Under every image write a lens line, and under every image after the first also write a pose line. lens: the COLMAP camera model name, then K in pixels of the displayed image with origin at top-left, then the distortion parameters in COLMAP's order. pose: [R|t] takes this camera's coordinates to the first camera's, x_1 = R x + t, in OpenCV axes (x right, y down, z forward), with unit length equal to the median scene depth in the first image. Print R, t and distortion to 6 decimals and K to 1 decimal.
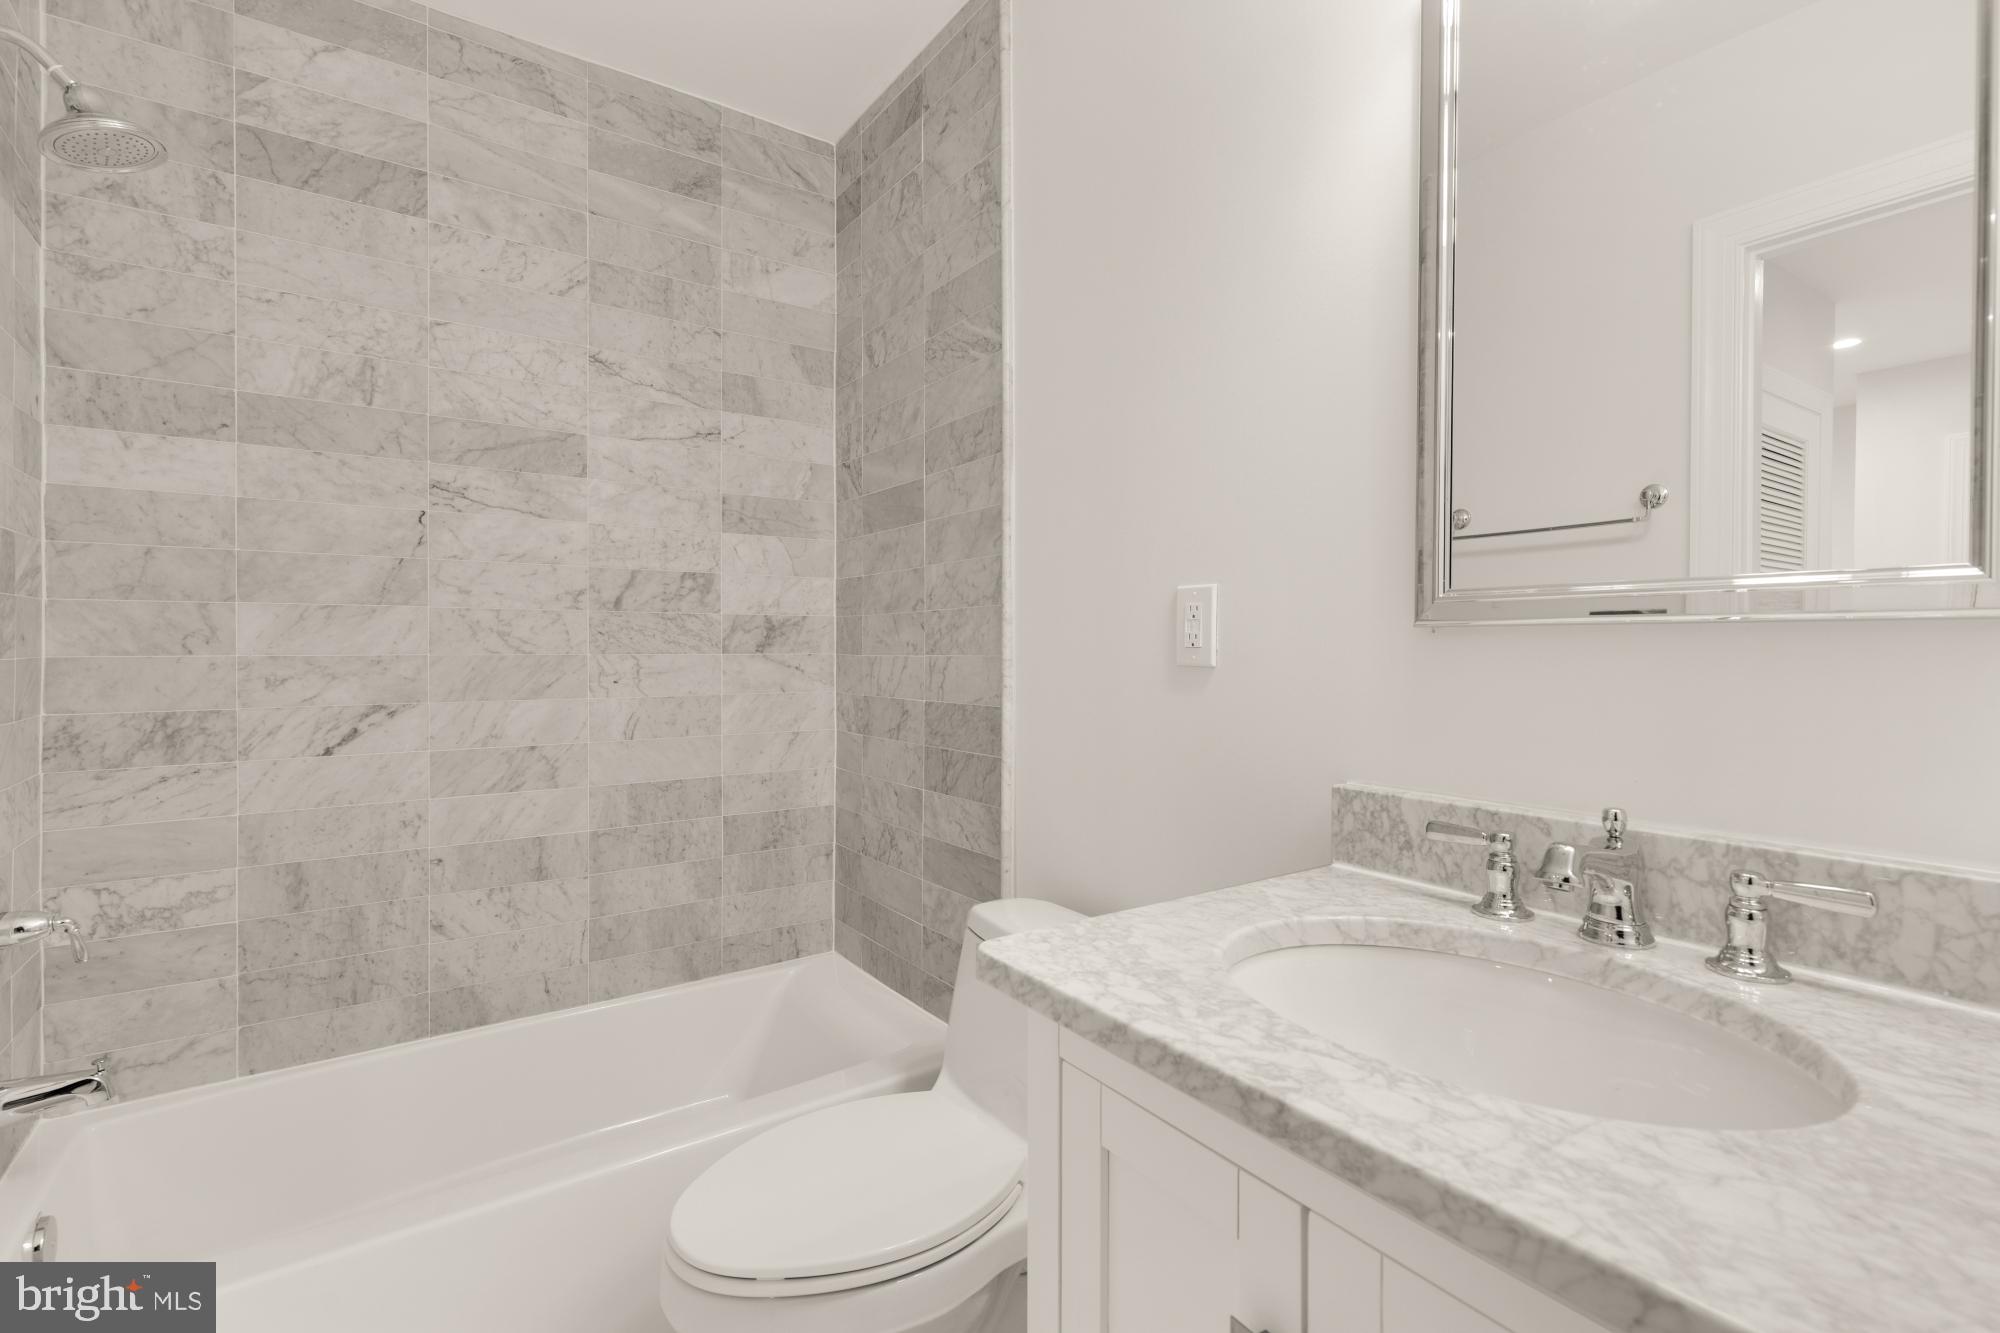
lens RADIAL K [[896.6, 0, 994.6], [0, 896.6, 664.3], [0, 0, 1]] dist [0.007270, -0.002792]
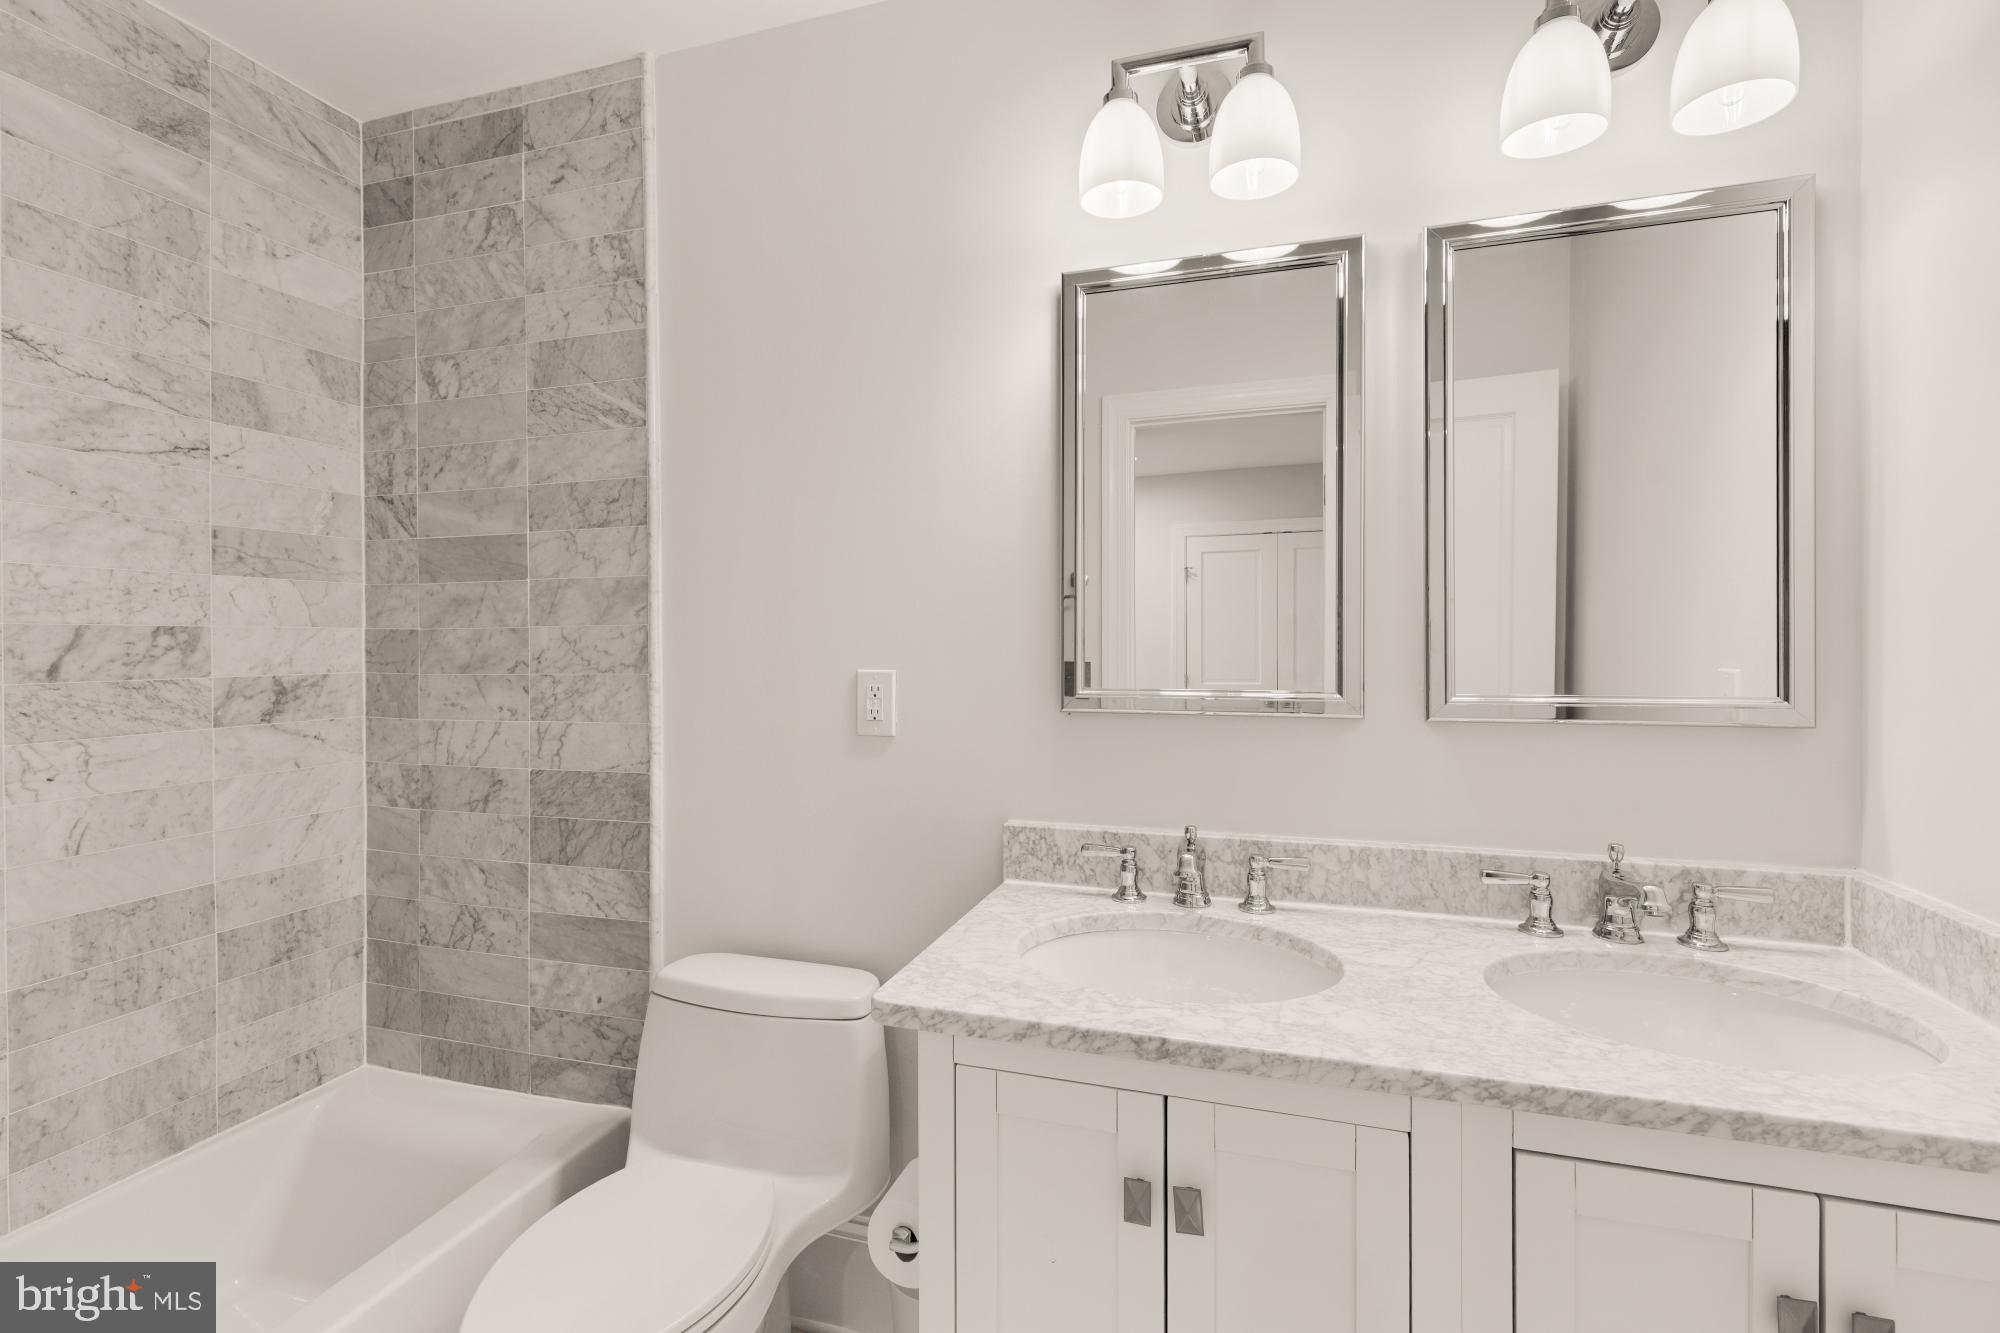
lens RADIAL K [[896.6, 0, 994.6], [0, 896.6, 664.3], [0, 0, 1]] dist [0.007270, -0.002792]
pose [[0.792401, -0.017618, 0.609747, -0.275901], [0.016243, 0.999838, 0.007781, -0.071708], [-0.609785, 0.003739, 0.792558, -0.051266]]
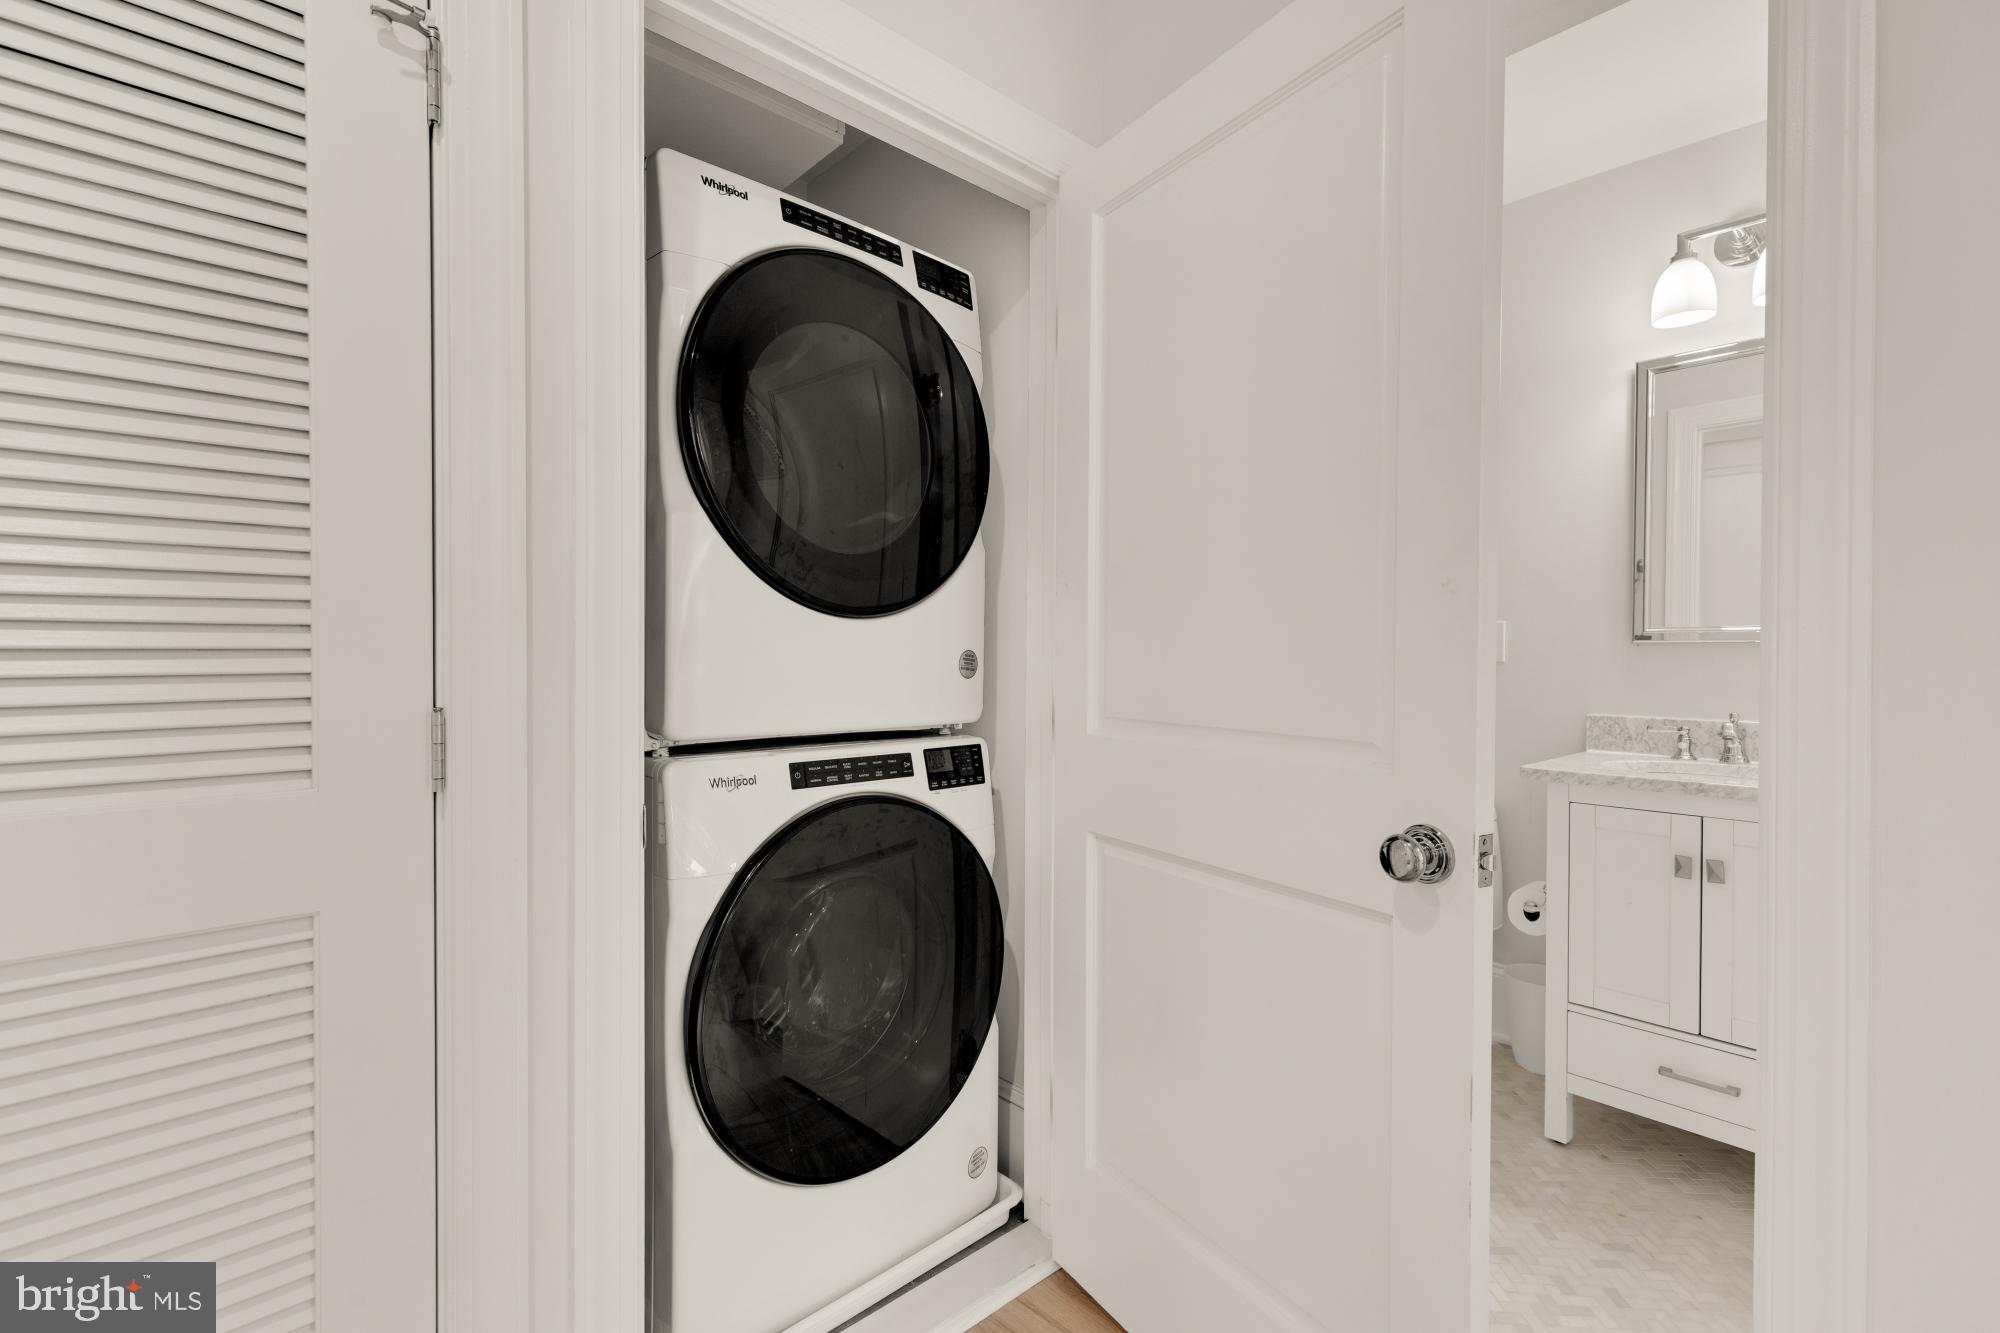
lens RADIAL K [[896.6, 0, 994.6], [0, 896.6, 664.3], [0, 0, 1]] dist [0.007270, -0.002792]
pose [[0.991145, -0.000179, 0.132785, -0.792368], [0.001008, 0.999980, -0.006175, 0.013236], [-0.132781, 0.006254, 0.991126, -0.581258]]
